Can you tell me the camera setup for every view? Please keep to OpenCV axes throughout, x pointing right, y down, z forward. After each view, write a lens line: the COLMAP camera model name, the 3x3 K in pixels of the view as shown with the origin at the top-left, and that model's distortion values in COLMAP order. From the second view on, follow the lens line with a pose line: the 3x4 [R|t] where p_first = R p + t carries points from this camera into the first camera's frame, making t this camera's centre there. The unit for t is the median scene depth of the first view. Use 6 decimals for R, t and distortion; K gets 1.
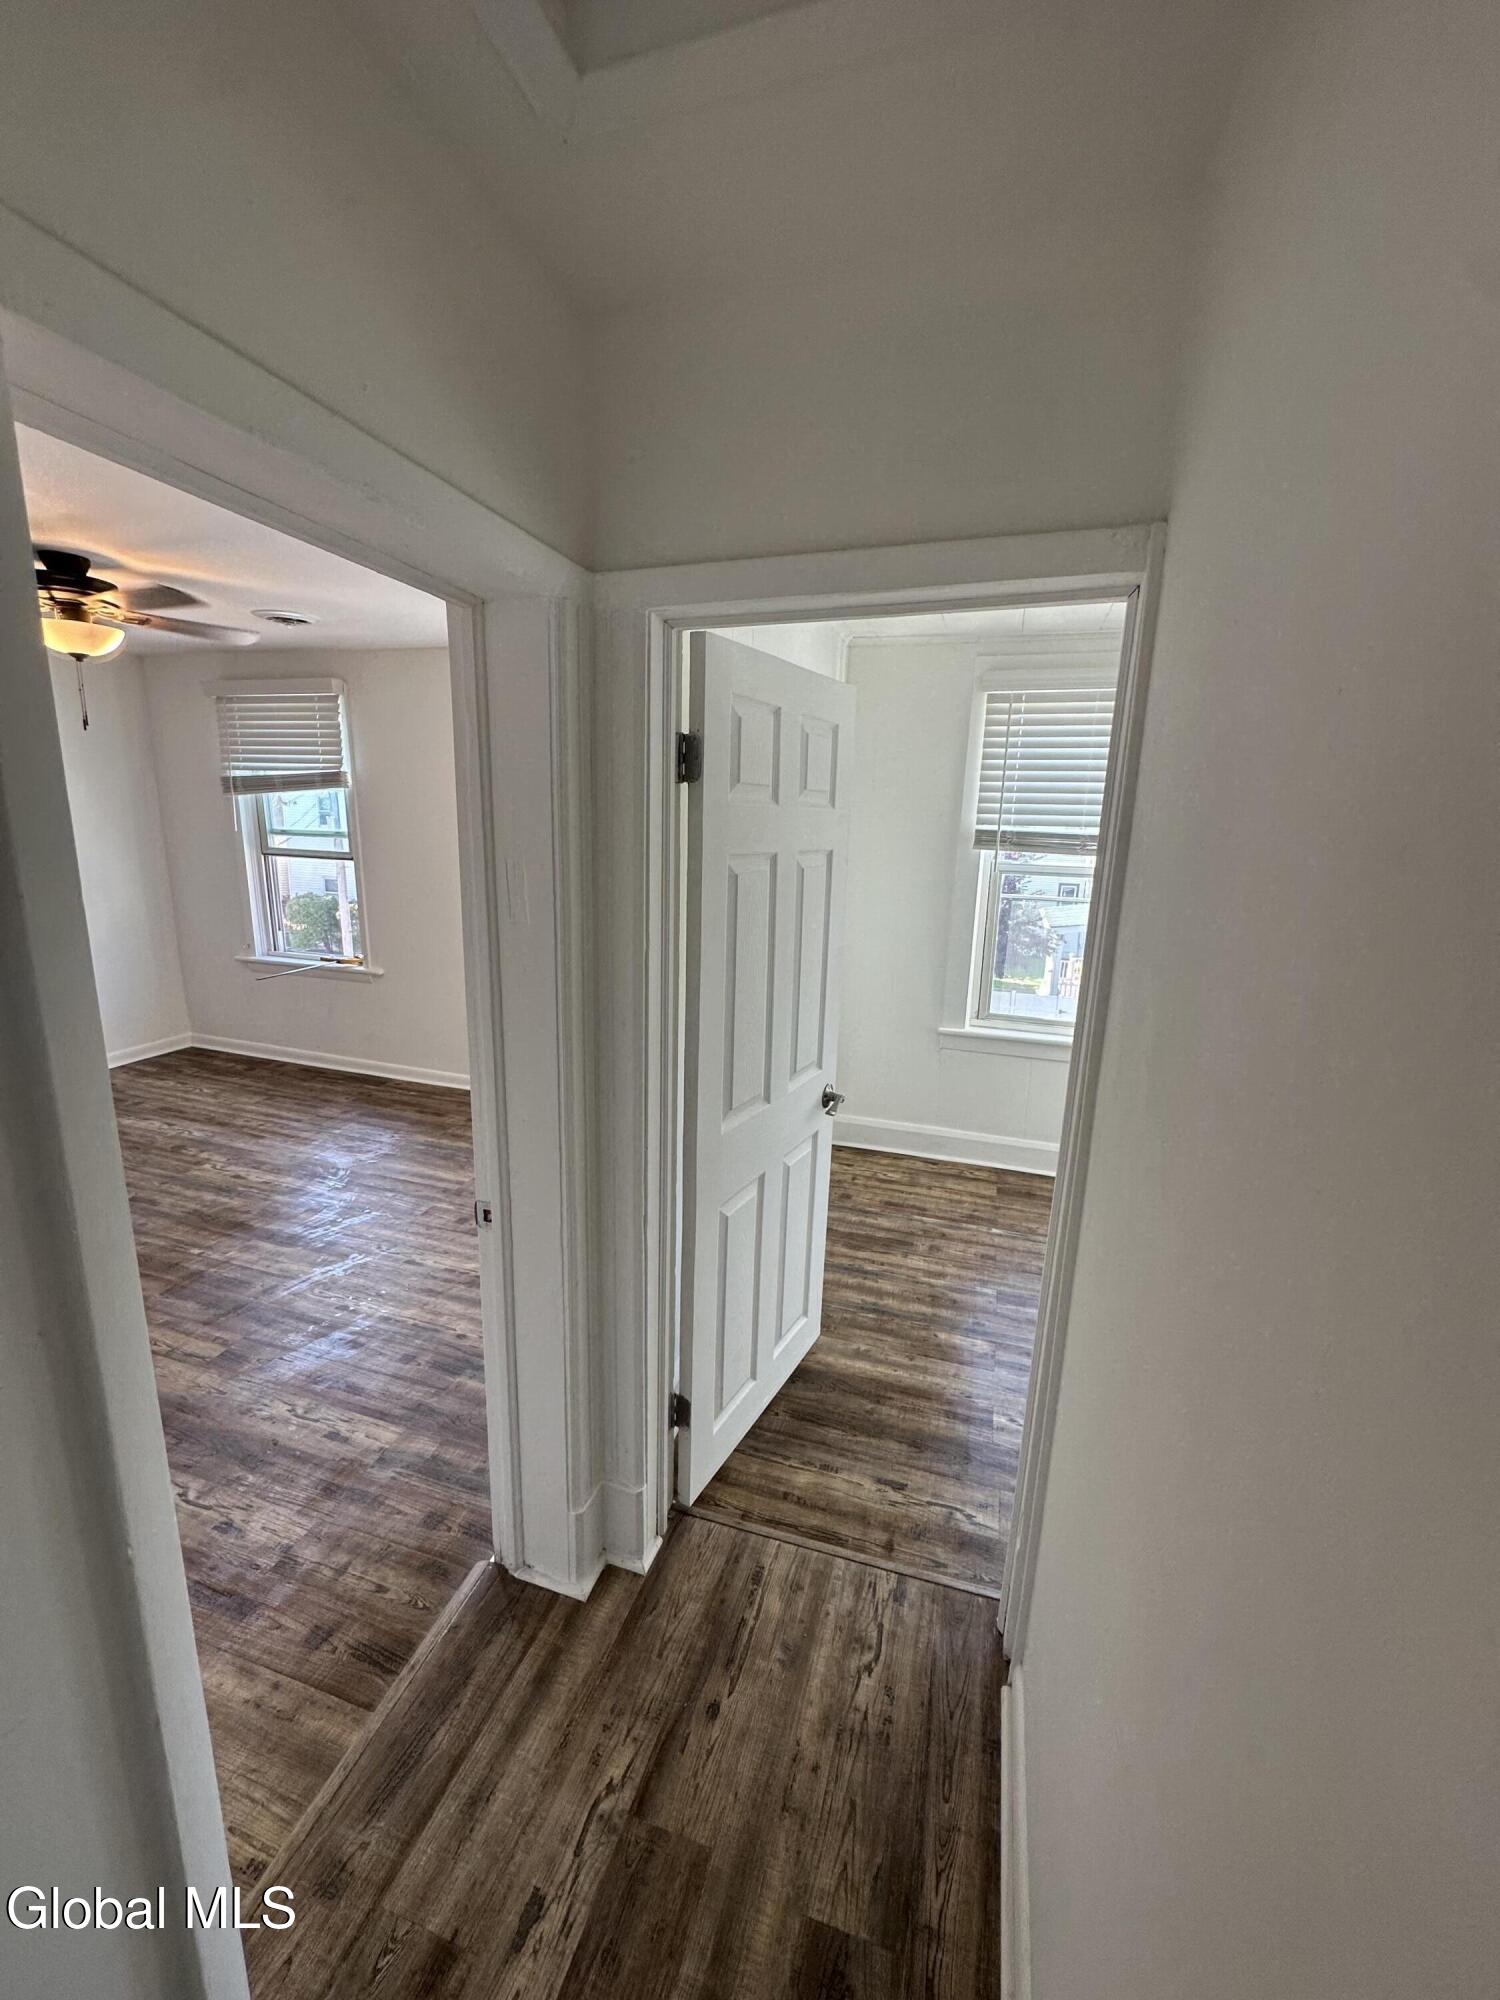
lens RADIAL K [[798.8, 0, 750.0], [0, 798.8, 1000.0], [0, 0, 1]] dist [-0.001723, -0.000064]
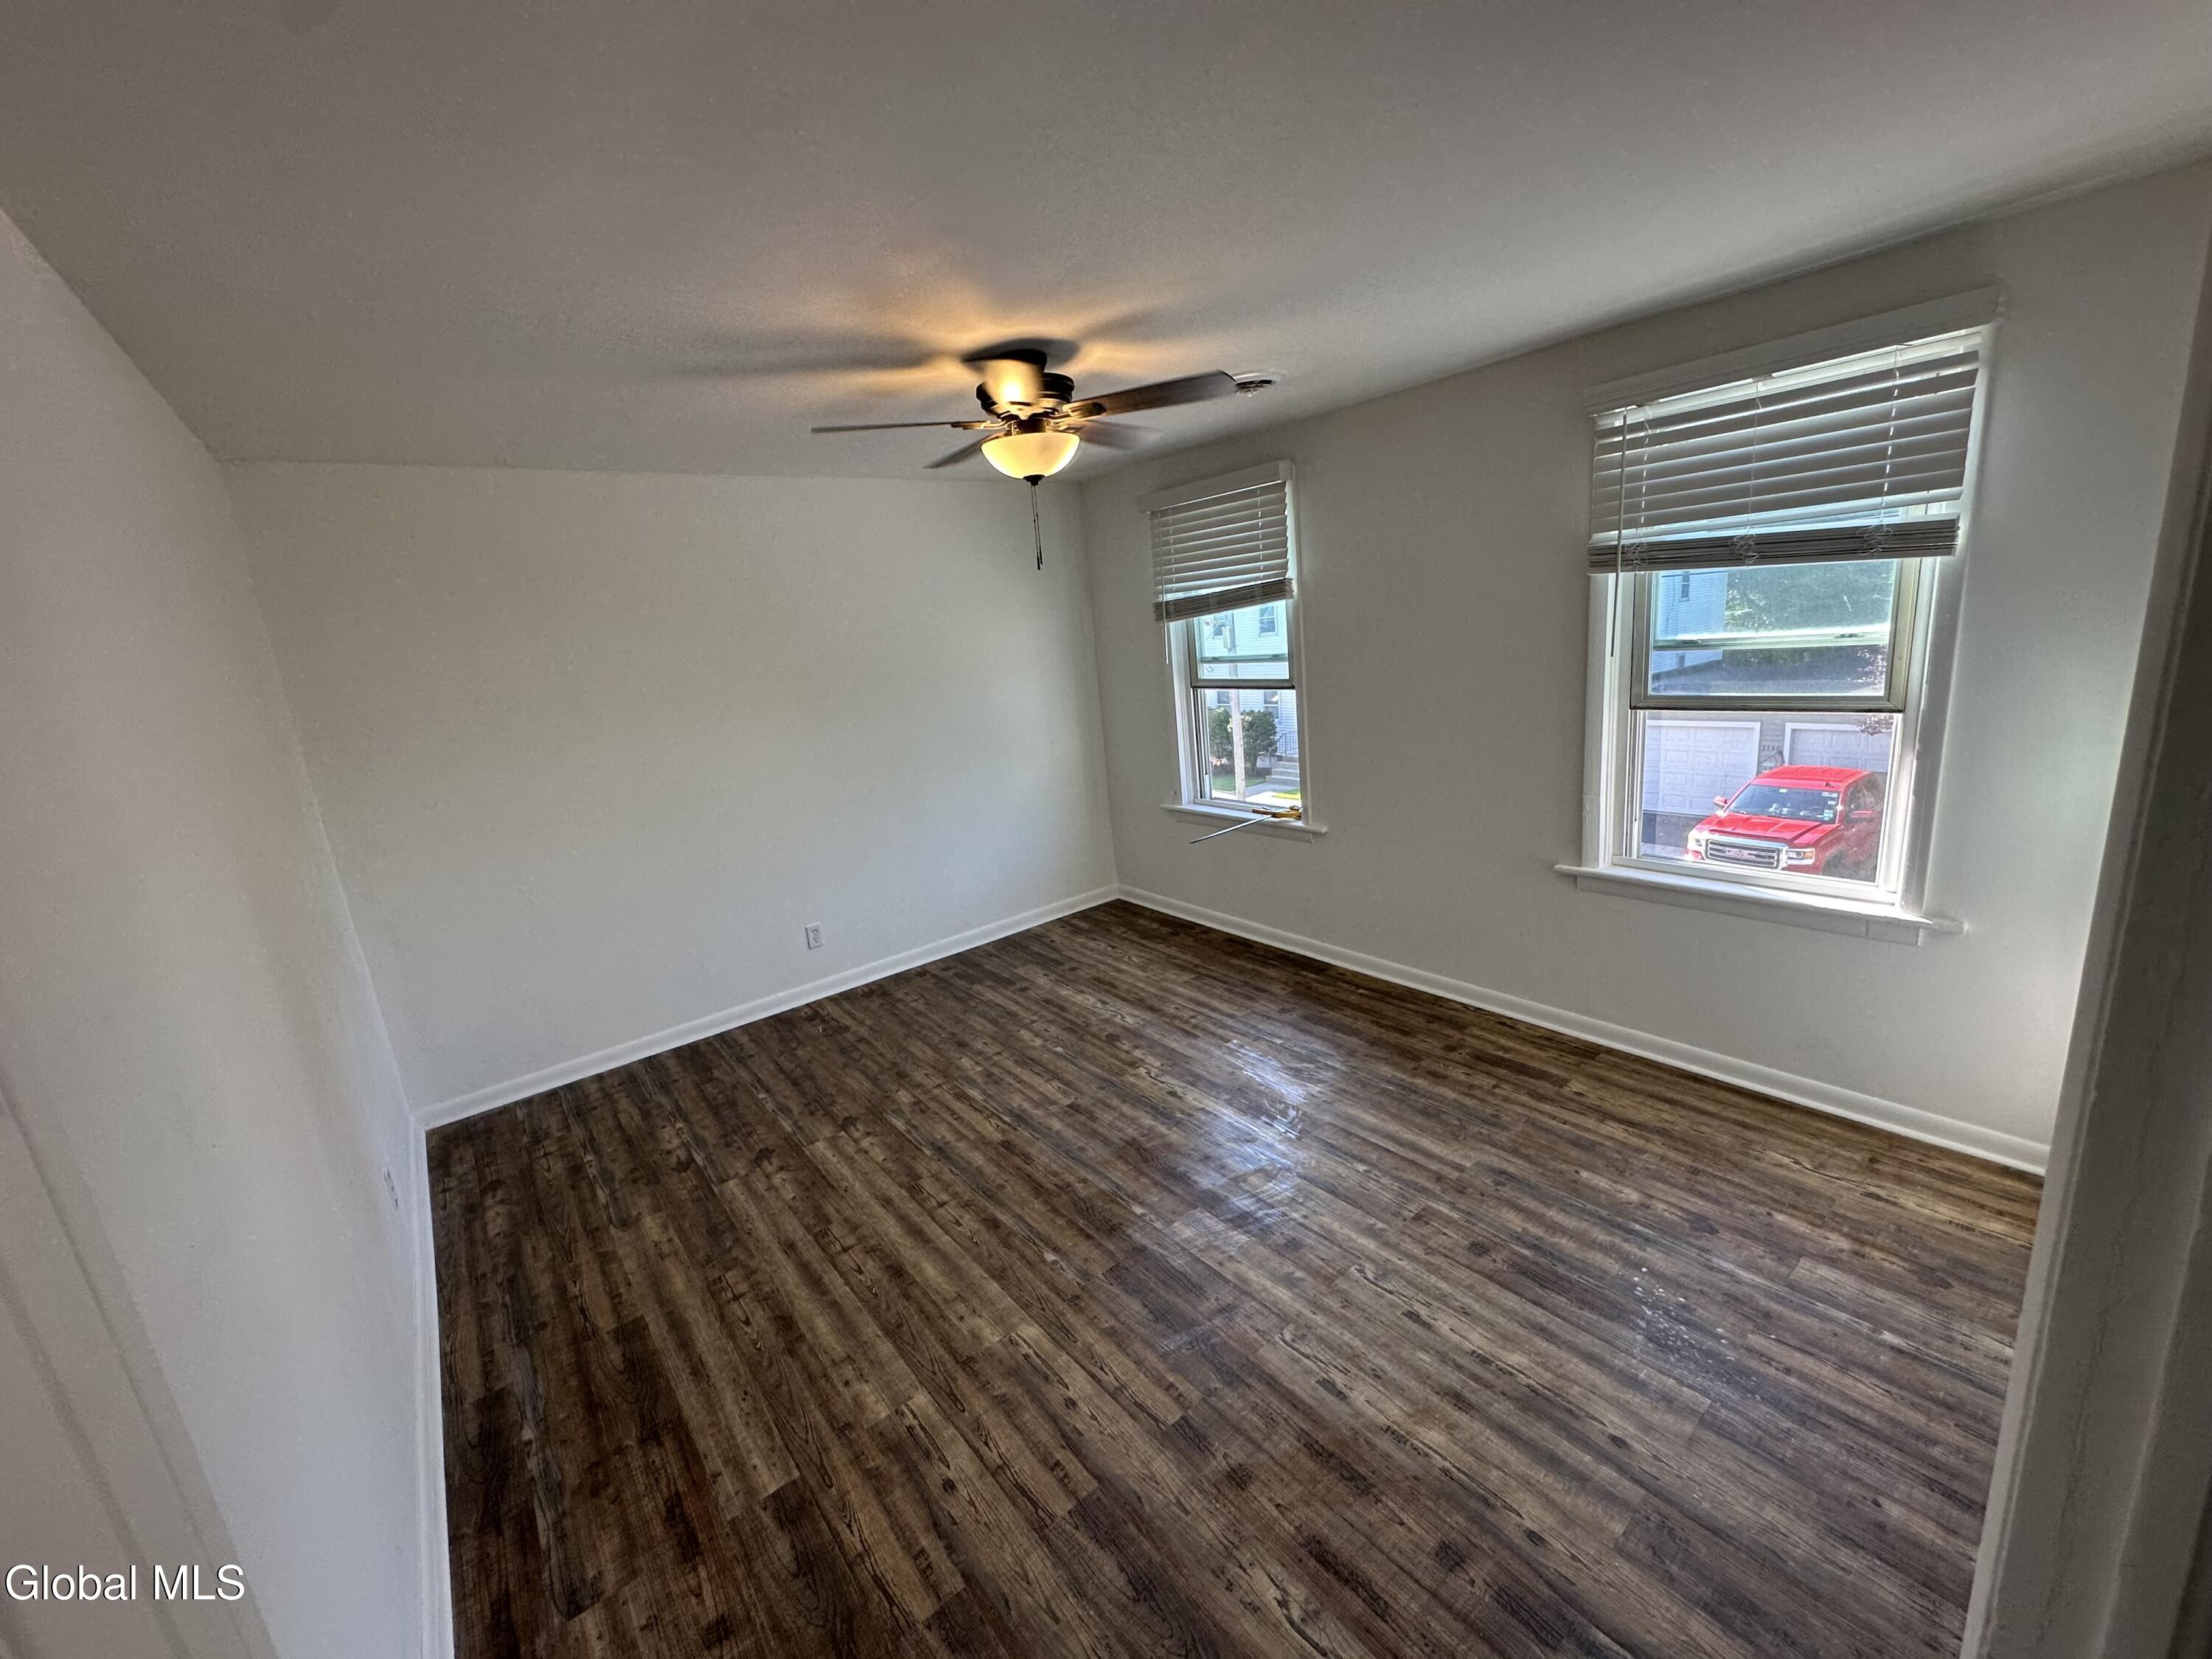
lens RADIAL K [[883.4, 0, 1106.0], [0, 883.4, 829.5], [0, 0, 1]] dist [-0.001723, -0.000064]
pose [[0.822298, 0.027520, -0.568391, -0.159620], [-0.014804, 0.999526, 0.026978, -0.061006], [0.568865, -0.013769, 0.822316, 0.182034]]
